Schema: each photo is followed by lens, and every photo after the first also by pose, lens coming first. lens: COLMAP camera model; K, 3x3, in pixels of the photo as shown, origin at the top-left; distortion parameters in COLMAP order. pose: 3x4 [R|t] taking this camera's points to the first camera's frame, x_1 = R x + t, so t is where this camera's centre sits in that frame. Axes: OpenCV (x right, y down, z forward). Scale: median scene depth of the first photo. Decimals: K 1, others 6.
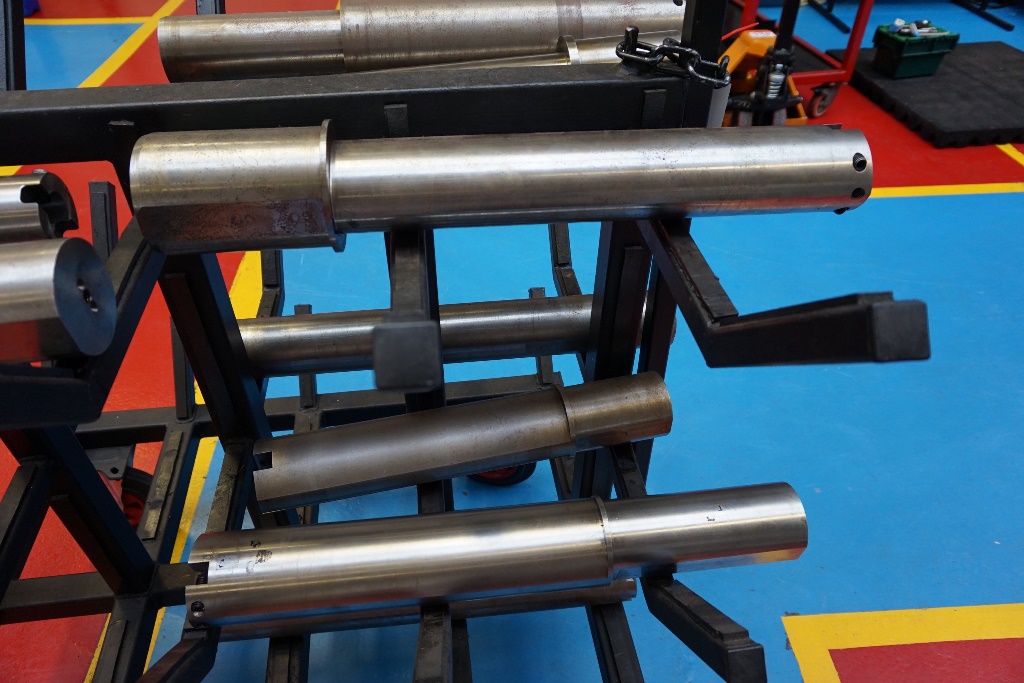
lens RADIAL K [[699.0, 0, 505.7], [0, 699.0, 337.7], [0, 0, 1]] dist [-0.025627, 0.001031]
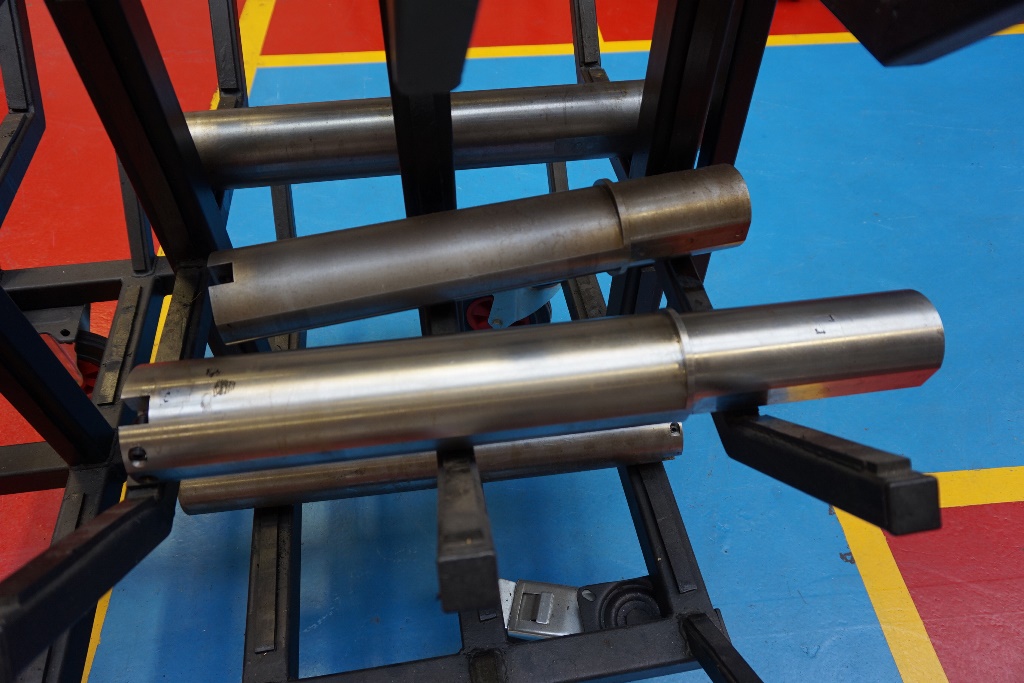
lens RADIAL K [[703.3, 0, 512.0], [0, 703.3, 341.5], [0, 0, 1]] dist [-0.034540, 0.003622]
pose [[0.999634, -0.015631, 0.022069, -0.048549], [0.012104, 0.988343, 0.151765, 0.129103], [-0.024184, -0.151442, 0.988170, 0.220661]]
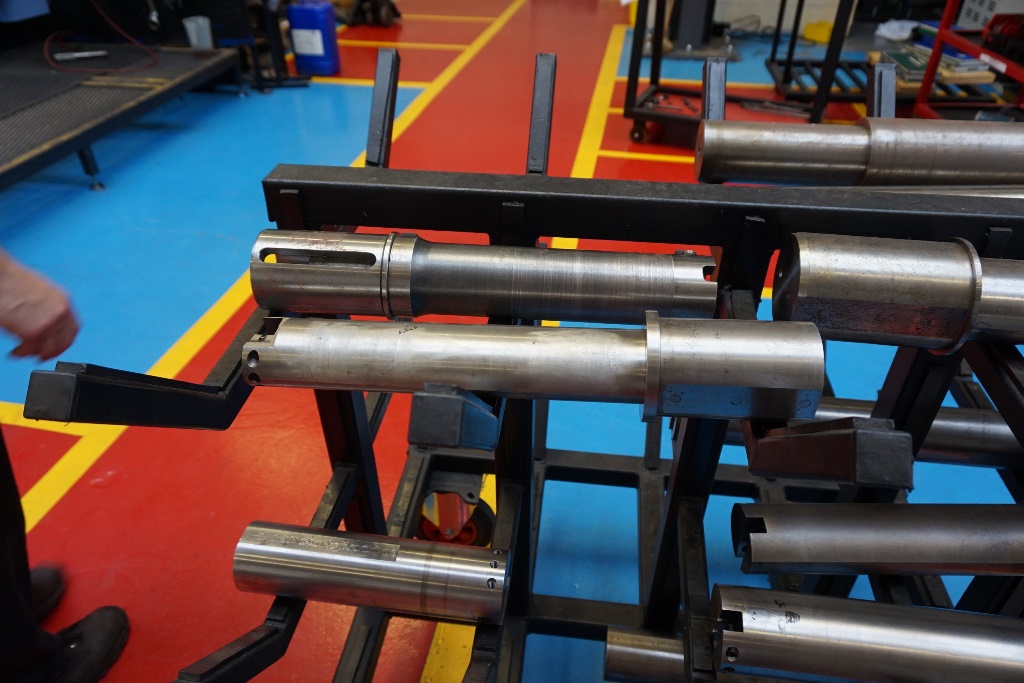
lens RADIAL K [[698.8, 0, 512.0], [0, 698.8, 341.5], [0, 0, 1]] dist [0.001925, 0.002267]
pose [[0.967202, 0.142073, -0.210563, -0.494286], [-0.160081, 0.984546, -0.071015, 0.031829], [0.197219, 0.102393, 0.974998, -0.155720]]
